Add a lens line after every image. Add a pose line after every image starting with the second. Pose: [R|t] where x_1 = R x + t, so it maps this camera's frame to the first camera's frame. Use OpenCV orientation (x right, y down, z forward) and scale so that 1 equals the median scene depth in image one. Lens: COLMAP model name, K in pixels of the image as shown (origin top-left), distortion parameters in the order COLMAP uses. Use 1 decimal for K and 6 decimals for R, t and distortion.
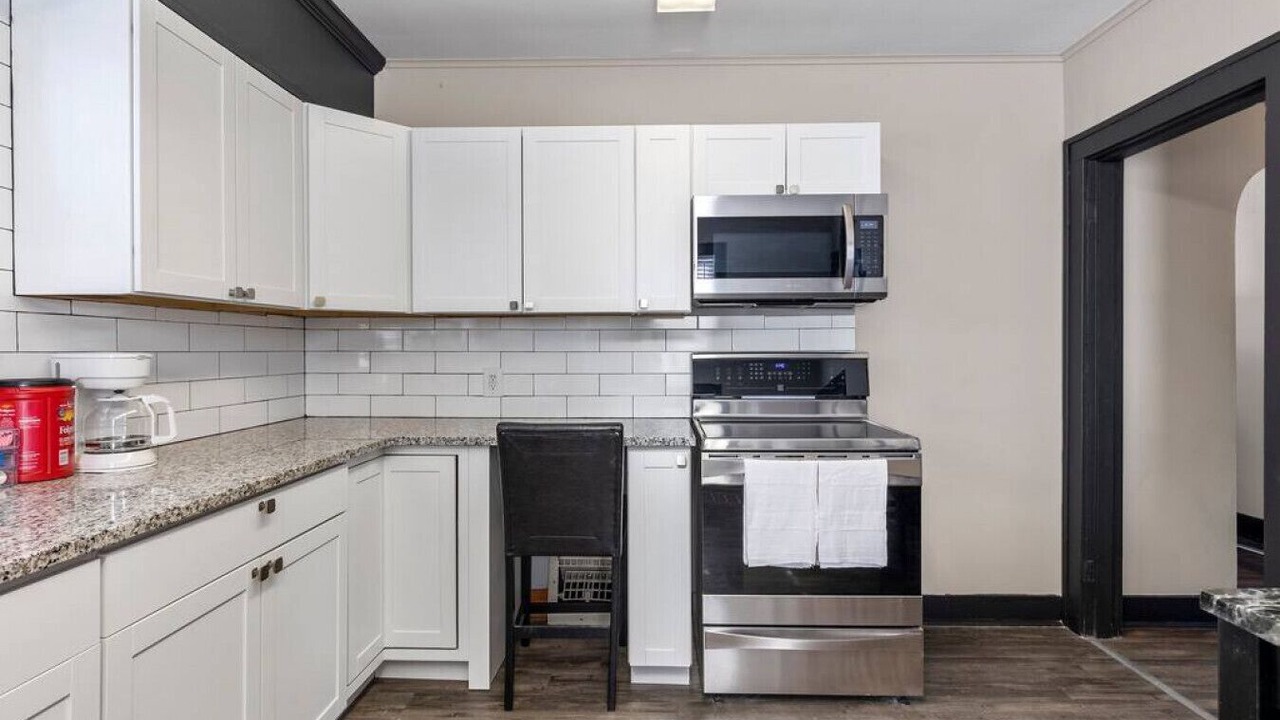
lens RADIAL K [[639.0, 0, 638.0], [0, 639.0, 350.2], [0, 0, 1]] dist [-0.004029, -0.000429]
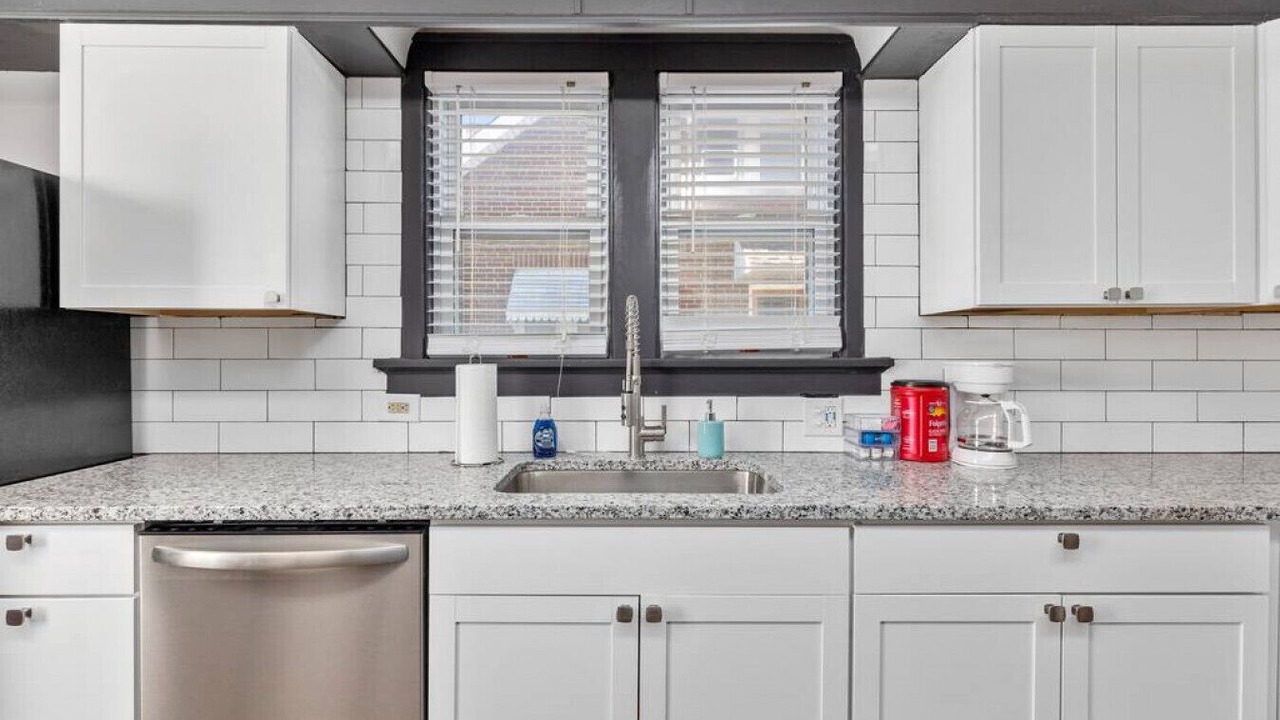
lens RADIAL K [[572.7, 0, 640.2], [0, 572.7, 357.2], [0, 0, 1]] dist [0.000759, -0.000230]
pose [[0.028396, 0.007363, -0.999570, 0.166219], [-0.004008, 0.999966, 0.007252, -0.007193], [0.999589, 0.003800, 0.028425, 0.364004]]
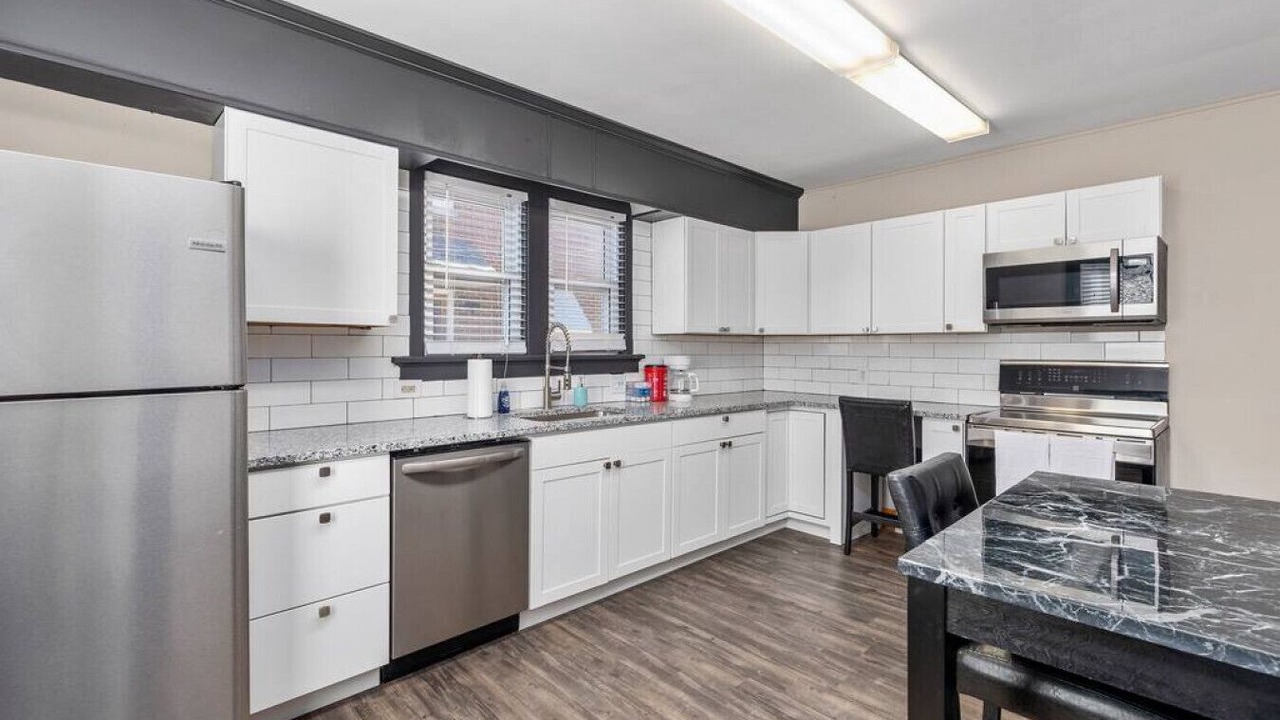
lens RADIAL K [[578.6, 0, 632.9], [0, 578.6, 345.8], [0, 0, 1]] dist [0.000589, -0.000107]
pose [[0.701205, 0.003348, -0.712952, 0.703551], [-0.008518, 0.999957, -0.003682, -0.024760], [0.712909, 0.008655, 0.701204, -0.765368]]
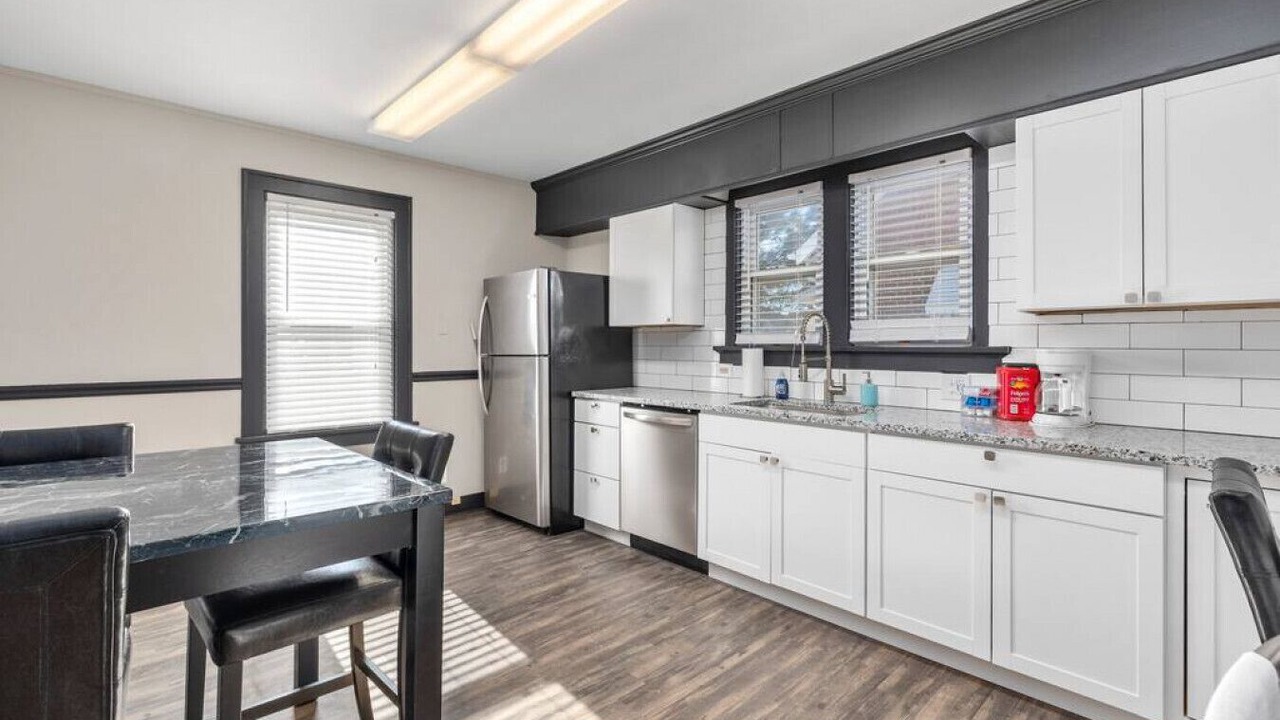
lens RADIAL K [[578.6, 0, 632.9], [0, 578.6, 345.8], [0, 0, 1]] dist [0.000589, -0.000107]
pose [[-0.719035, 0.002360, -0.694970, 0.836301], [-0.003156, 0.999973, 0.006660, -0.008681], [0.694967, 0.006982, -0.719008, 1.268744]]
